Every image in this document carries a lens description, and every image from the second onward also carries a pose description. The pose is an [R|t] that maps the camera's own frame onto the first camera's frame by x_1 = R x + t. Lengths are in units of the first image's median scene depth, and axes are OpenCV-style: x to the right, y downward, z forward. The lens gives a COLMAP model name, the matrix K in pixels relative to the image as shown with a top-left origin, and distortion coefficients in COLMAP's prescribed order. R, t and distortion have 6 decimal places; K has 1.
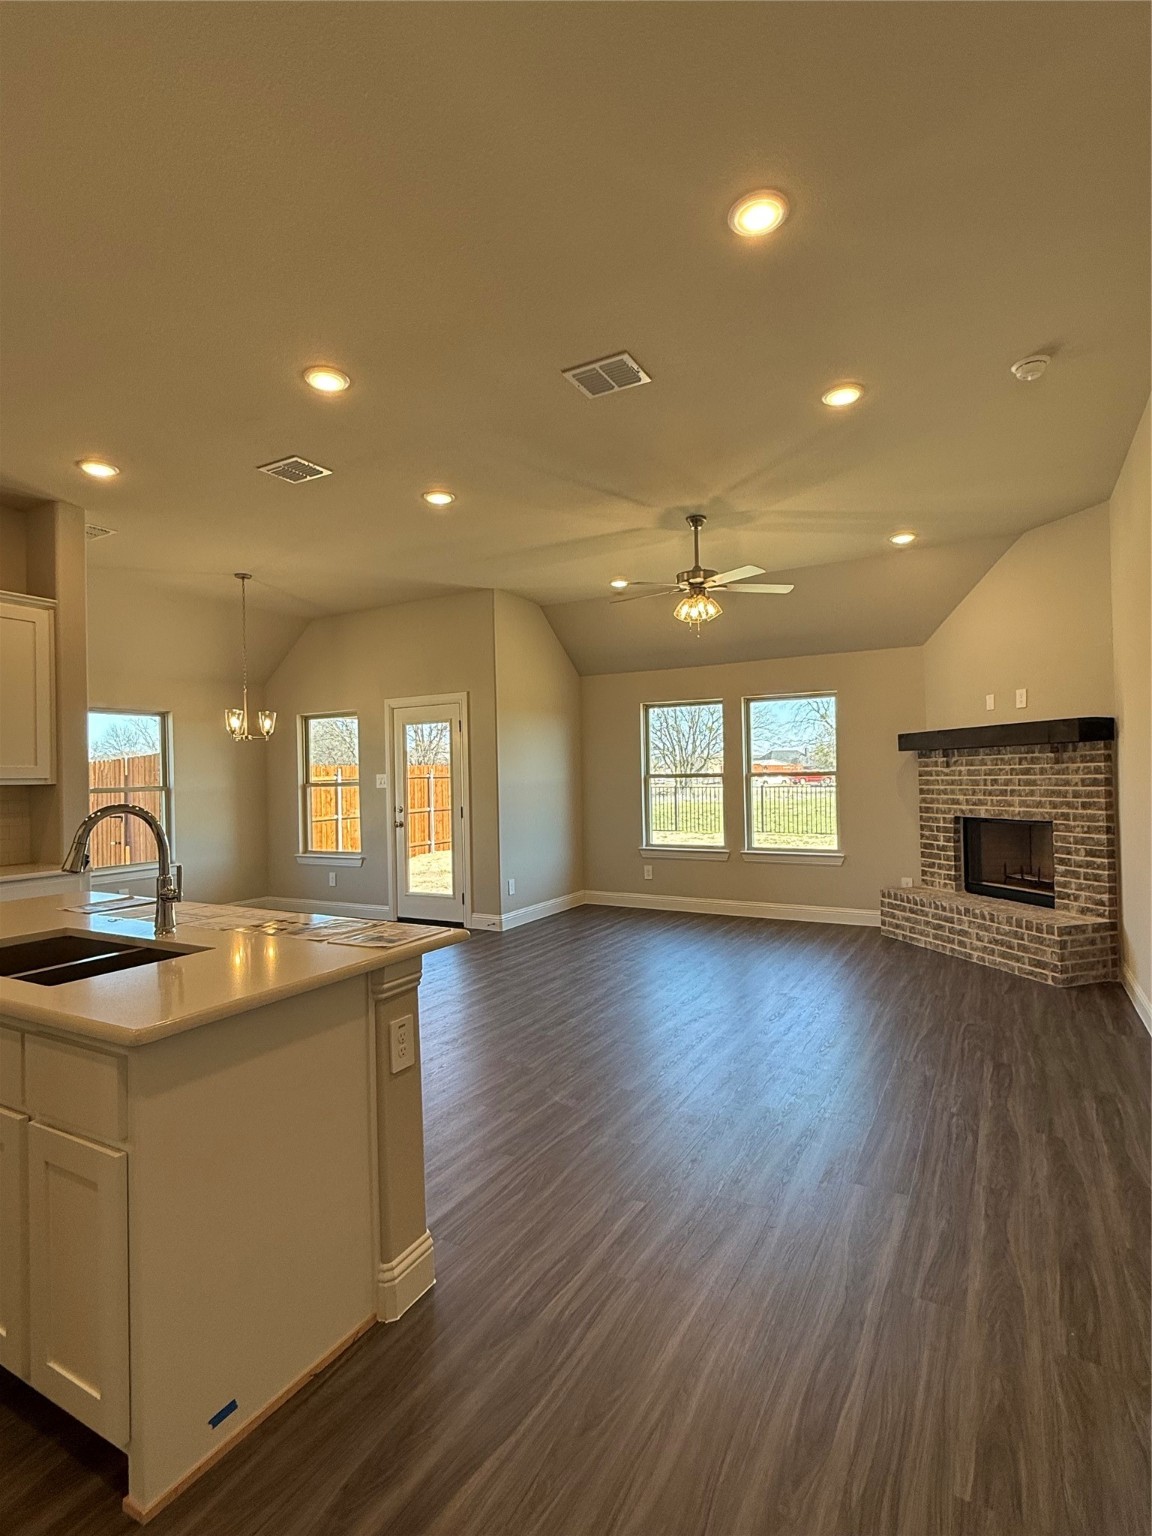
lens RADIAL K [[762.6, 0, 578.6], [0, 762.6, 766.4], [0, 0, 1]] dist [-0.000384, -0.000102]
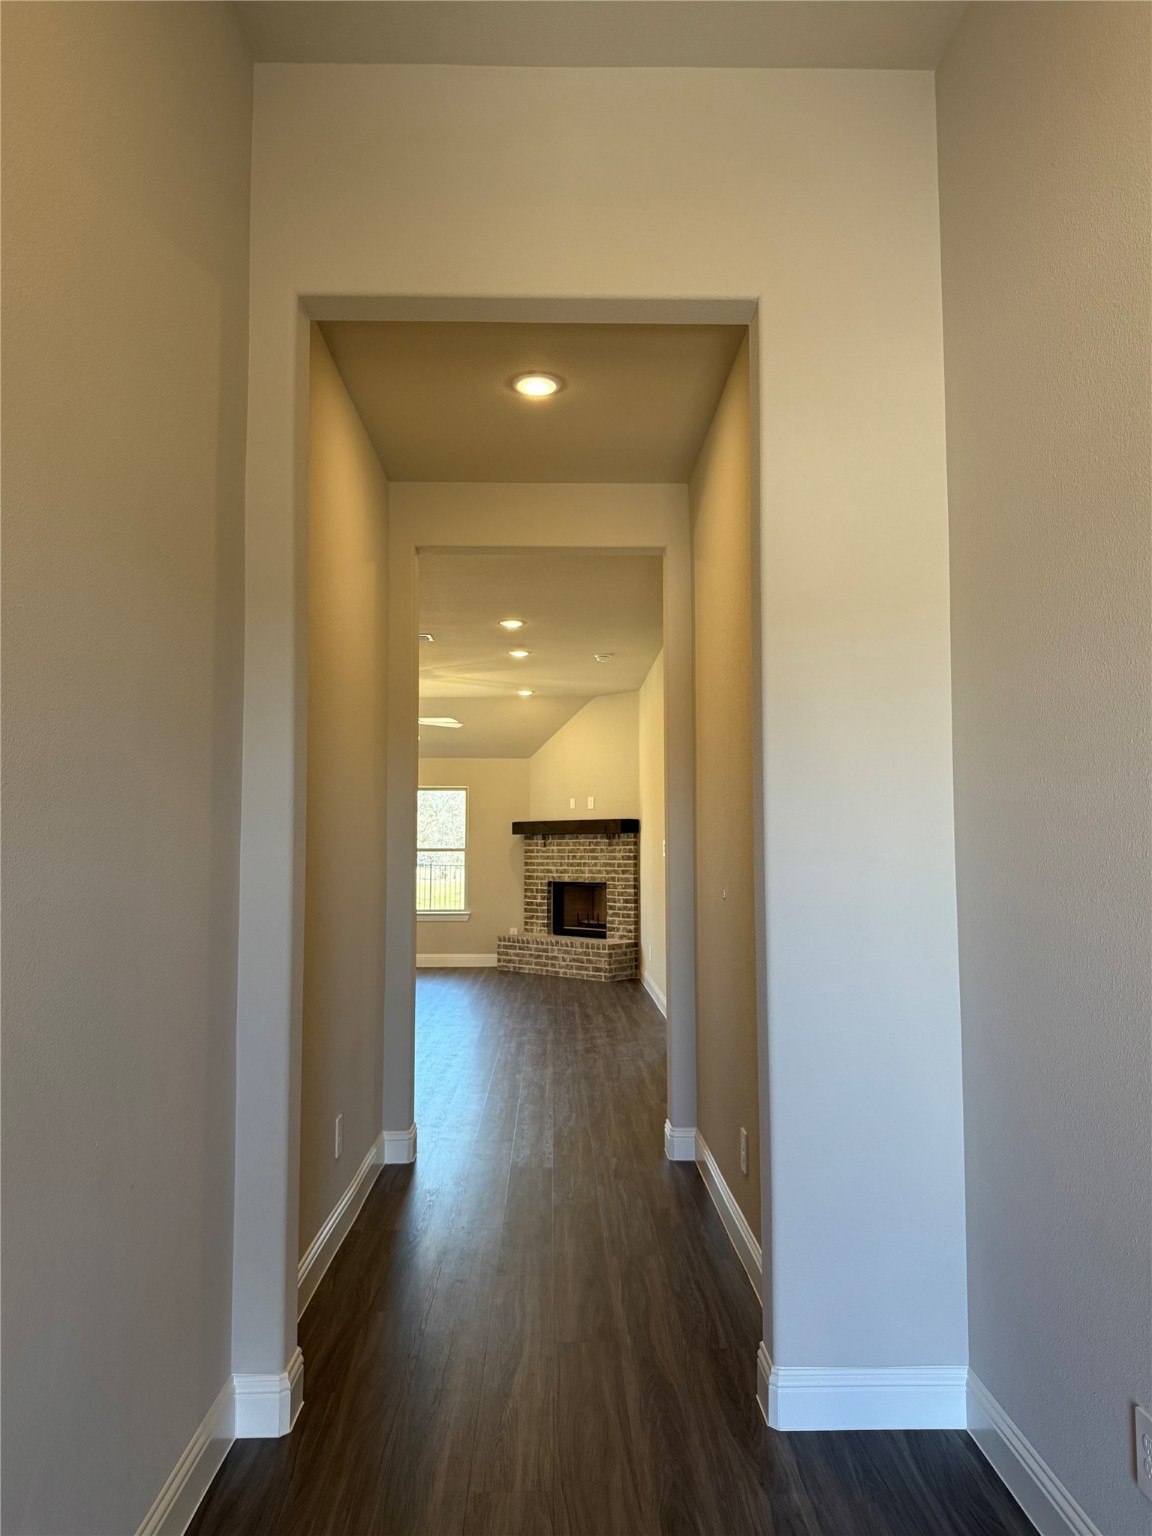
lens RADIAL K [[1099.5, 0, 584.2], [0, 1099.5, 753.8], [0, 0, 1]] dist [0.014643, 0.000269]
pose [[0.859033, 0.062571, 0.508081, -0.569374], [-0.023090, 0.996228, -0.083648, -0.002141], [-0.511399, 0.060125, 0.857238, -0.909352]]
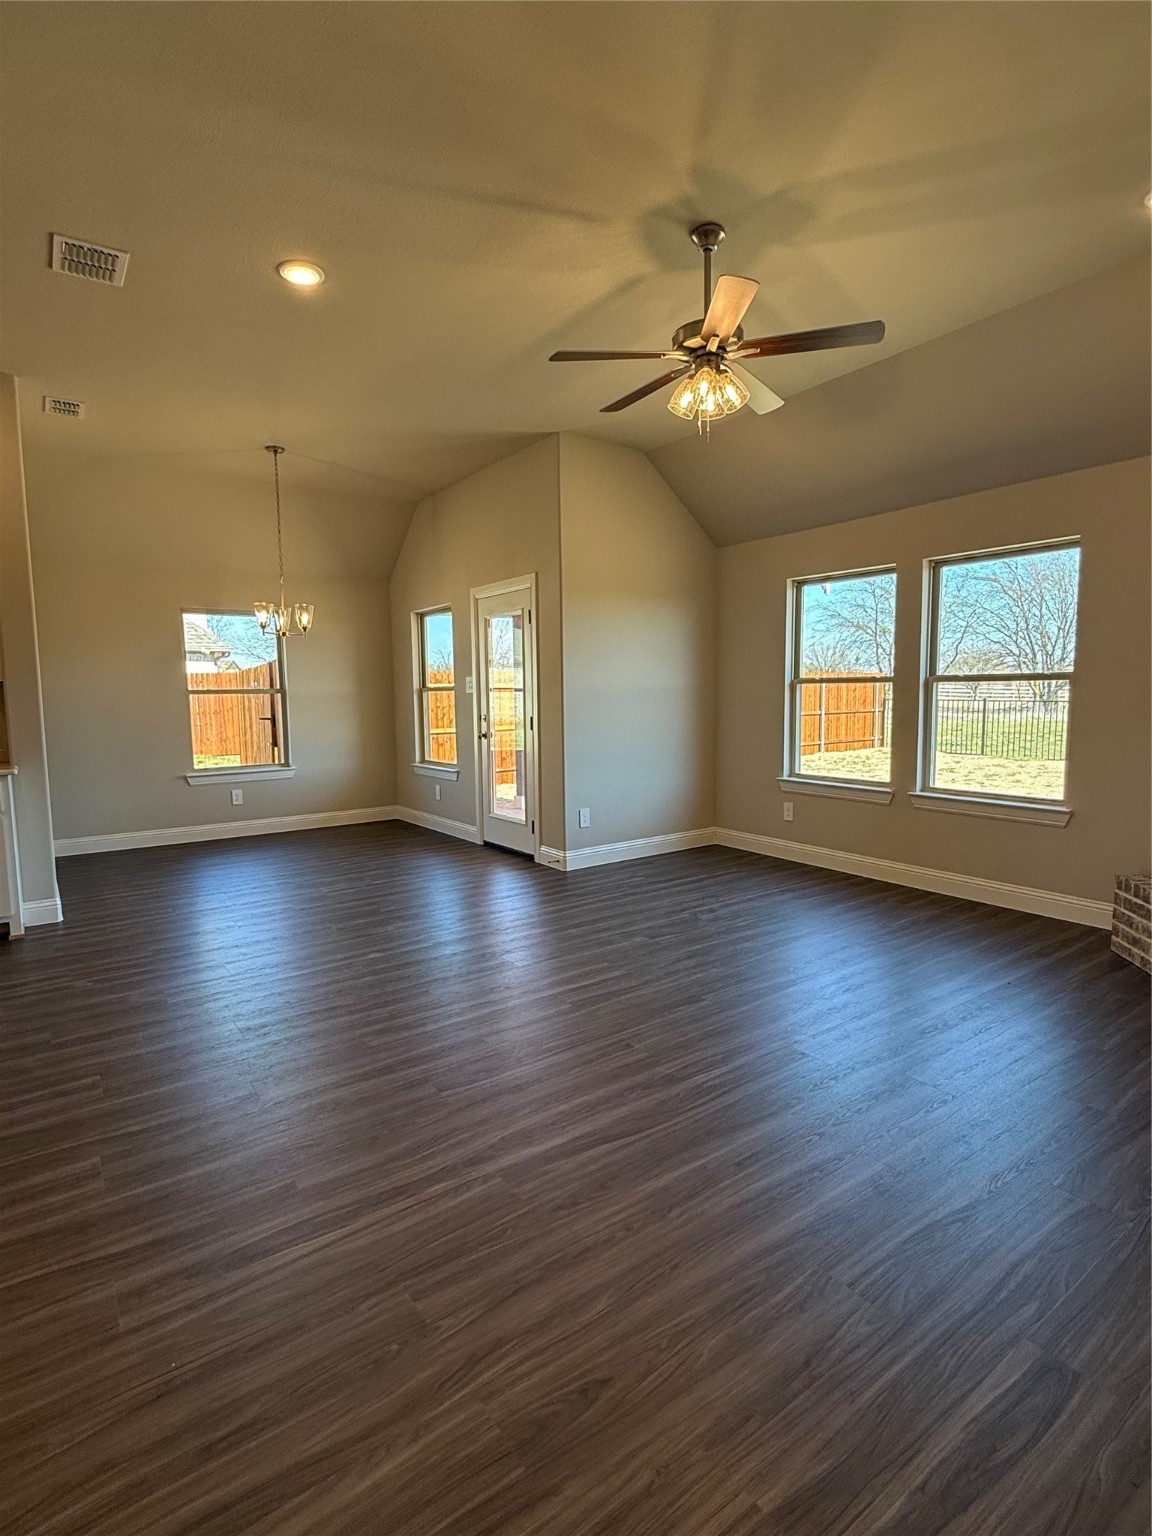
lens RADIAL K [[762.6, 0, 576.6], [0, 762.6, 767.3], [0, 0, 1]] dist [-0.000384, -0.000102]
pose [[0.905790, 0.051588, -0.420576, 0.304725], [-0.001766, 0.993012, 0.118001, 0.013226], [0.423724, -0.106141, 0.899551, 0.355776]]
